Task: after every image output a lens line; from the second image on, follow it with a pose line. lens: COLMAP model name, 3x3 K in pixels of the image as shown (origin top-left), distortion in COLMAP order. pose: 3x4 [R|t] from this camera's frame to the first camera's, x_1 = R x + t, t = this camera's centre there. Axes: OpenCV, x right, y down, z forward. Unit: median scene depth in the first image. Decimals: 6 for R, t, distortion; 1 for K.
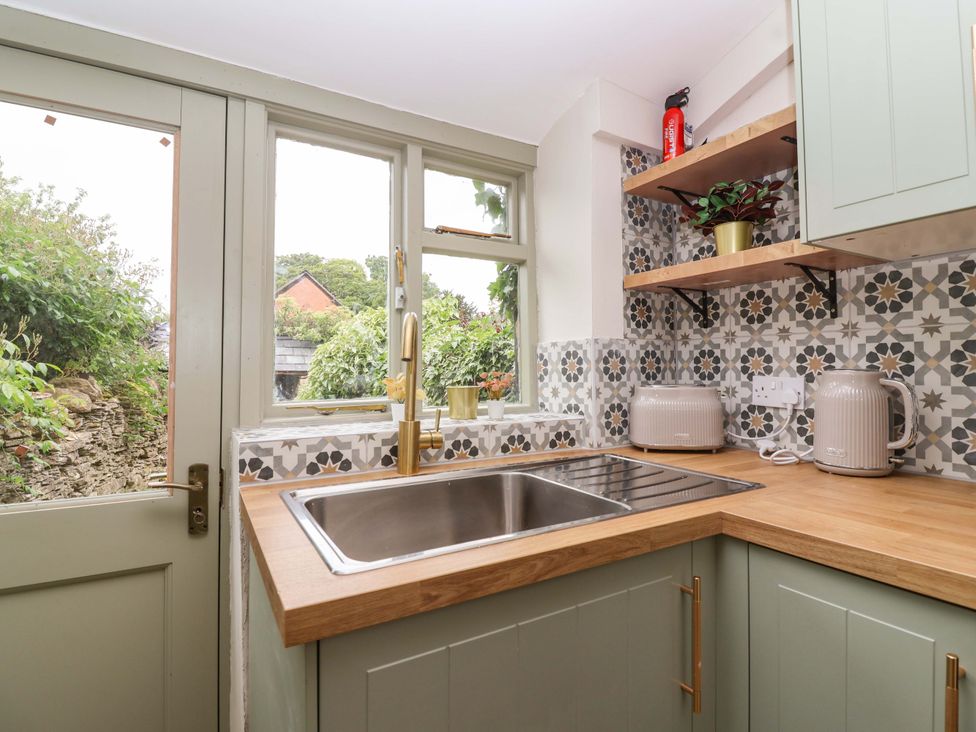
lens RADIAL K [[502.5, 0, 497.0], [0, 502.5, 355.1], [0, 0, 1]] dist [-0.000090, -0.007759]
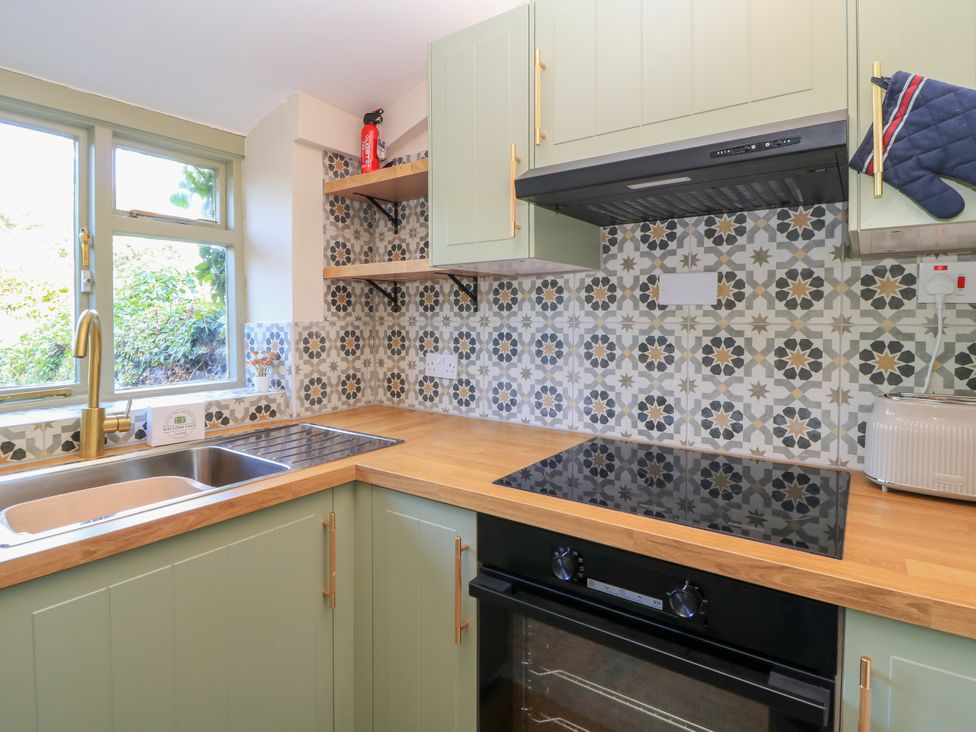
lens RADIAL K [[531.9, 0, 489.5], [0, 531.9, 328.3], [0, 0, 1]] dist [-0.003987, -0.006683]
pose [[0.913946, 0.000706, 0.405836, 0.111053], [-0.020275, 0.998829, 0.043920, -0.083233], [-0.405330, -0.048369, 0.912890, -0.287013]]
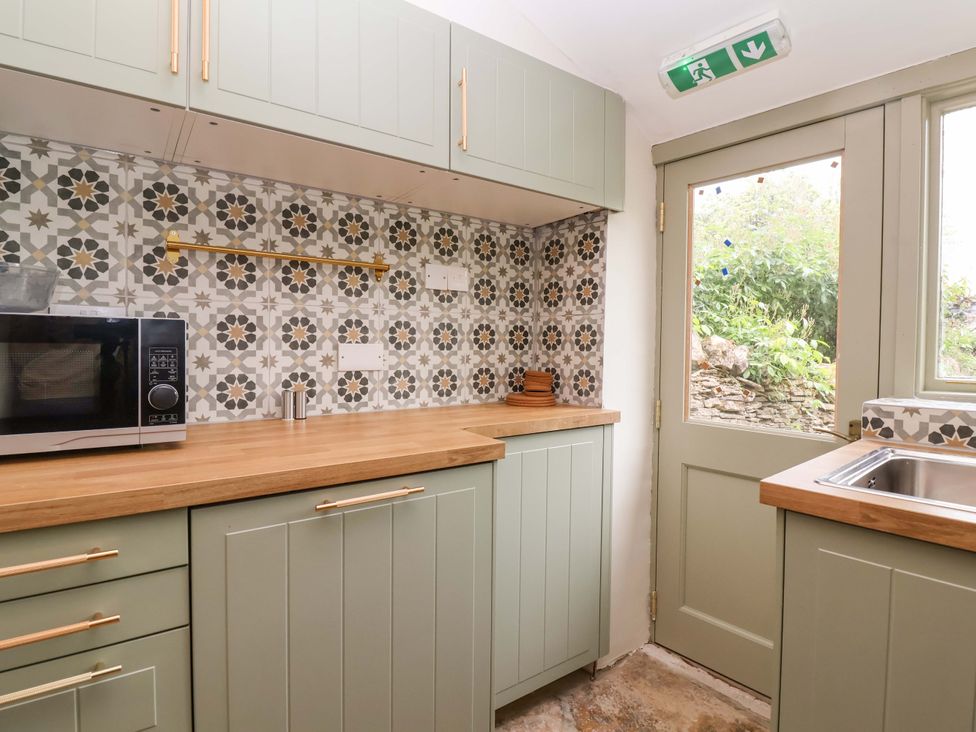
lens RADIAL K [[509.7, 0, 489.3], [0, 509.7, 358.3], [0, 0, 1]] dist [-0.008113, -0.006477]
pose [[0.150518, 0.029802, -0.988158, 0.398243], [0.017593, 0.999307, 0.032818, 0.006453], [0.988451, -0.022324, 0.149889, -0.057760]]
